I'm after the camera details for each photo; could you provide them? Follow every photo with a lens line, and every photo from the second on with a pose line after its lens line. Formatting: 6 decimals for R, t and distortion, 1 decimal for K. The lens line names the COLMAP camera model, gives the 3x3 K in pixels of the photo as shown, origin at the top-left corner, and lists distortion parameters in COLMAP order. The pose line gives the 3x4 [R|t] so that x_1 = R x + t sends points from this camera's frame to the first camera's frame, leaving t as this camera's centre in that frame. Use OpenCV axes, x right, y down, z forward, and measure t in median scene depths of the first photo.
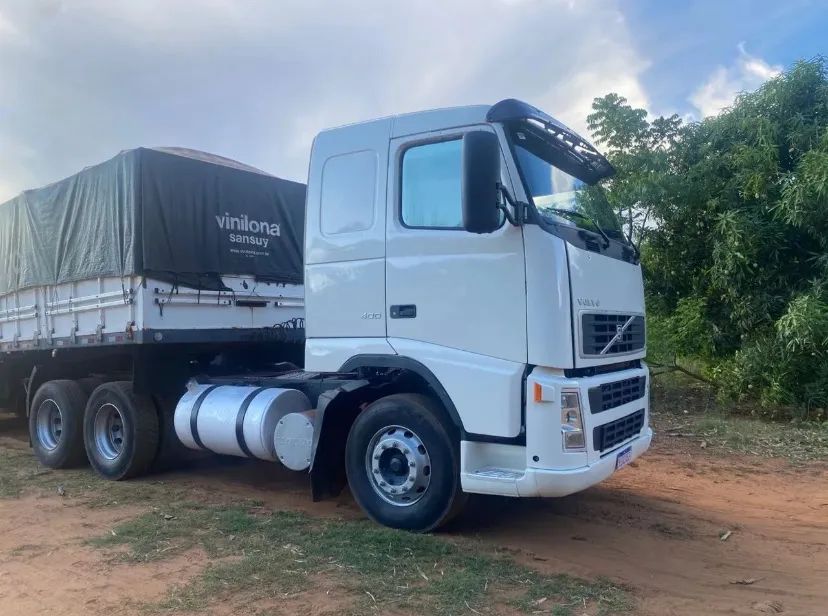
lens RADIAL K [[625.3, 0, 414.0], [0, 625.3, 308.0], [0, 0, 1]] dist [0.064990, -0.006455]
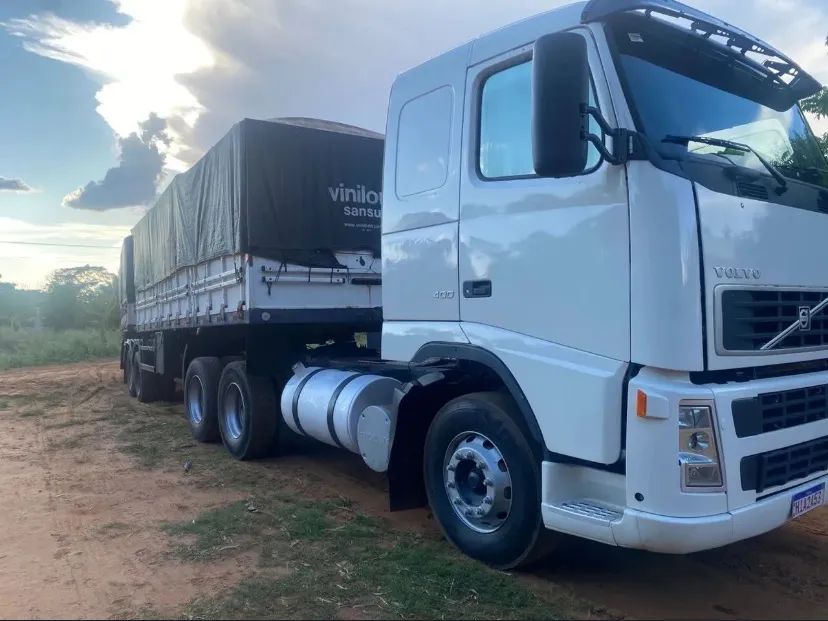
lens RADIAL K [[629.7, 0, 414.0], [0, 629.7, 310.5], [0, 0, 1]] dist [0.034230, 0.001771]
pose [[0.945464, 0.005123, -0.325686, 0.158221], [0.007033, 0.999322, 0.036136, 0.003779], [0.325651, -0.036456, 0.944787, 0.220050]]
